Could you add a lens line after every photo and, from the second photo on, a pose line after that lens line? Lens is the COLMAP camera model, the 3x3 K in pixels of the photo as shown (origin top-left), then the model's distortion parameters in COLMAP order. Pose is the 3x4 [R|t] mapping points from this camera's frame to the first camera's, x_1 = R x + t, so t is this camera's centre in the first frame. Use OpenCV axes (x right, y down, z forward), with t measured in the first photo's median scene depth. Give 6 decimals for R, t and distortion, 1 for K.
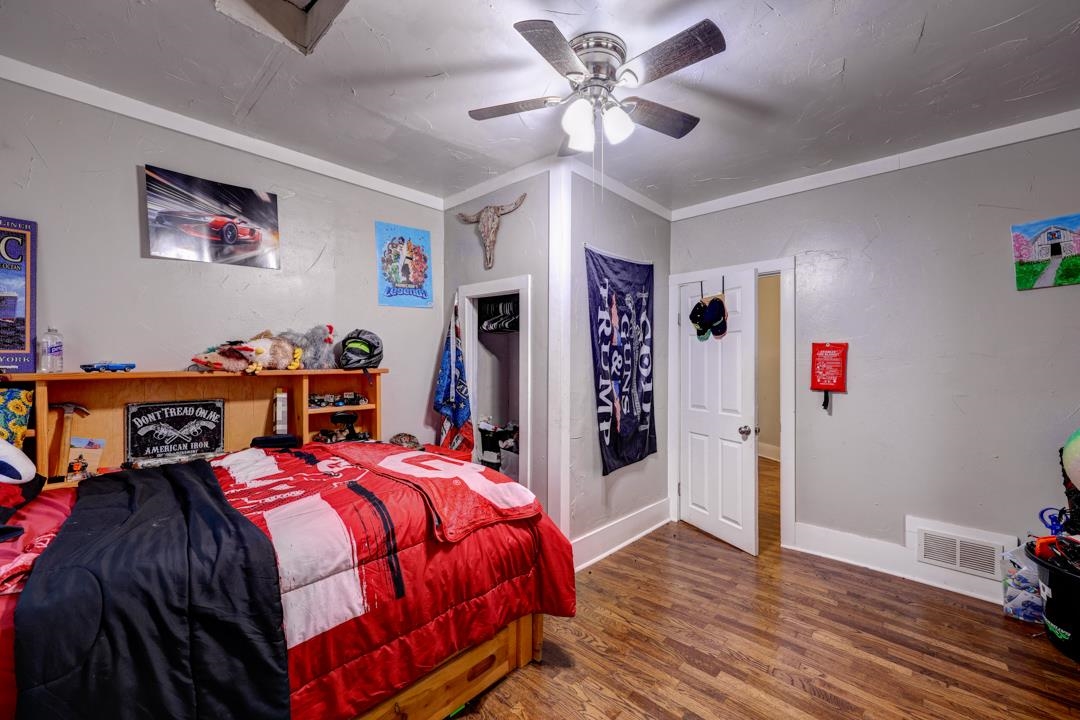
lens RADIAL K [[433.6, 0, 538.1], [0, 433.6, 360.5], [0, 0, 1]] dist [-0.001958, 0.000074]
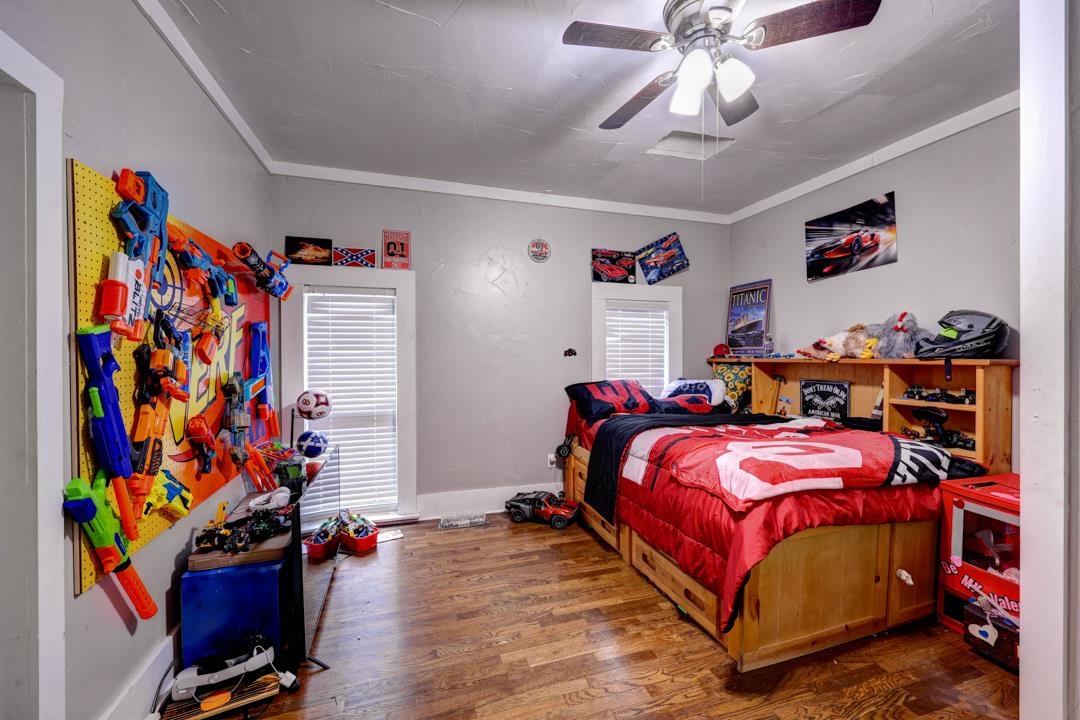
lens RADIAL K [[433.6, 0, 540.4], [0, 433.6, 360.1], [0, 0, 1]] dist [-0.001958, 0.000074]
pose [[-0.490679, 0.008157, -0.871302, 0.808527], [0.003327, 0.999966, 0.007488, 0.014532], [0.871334, 0.000775, -0.490689, 0.861718]]
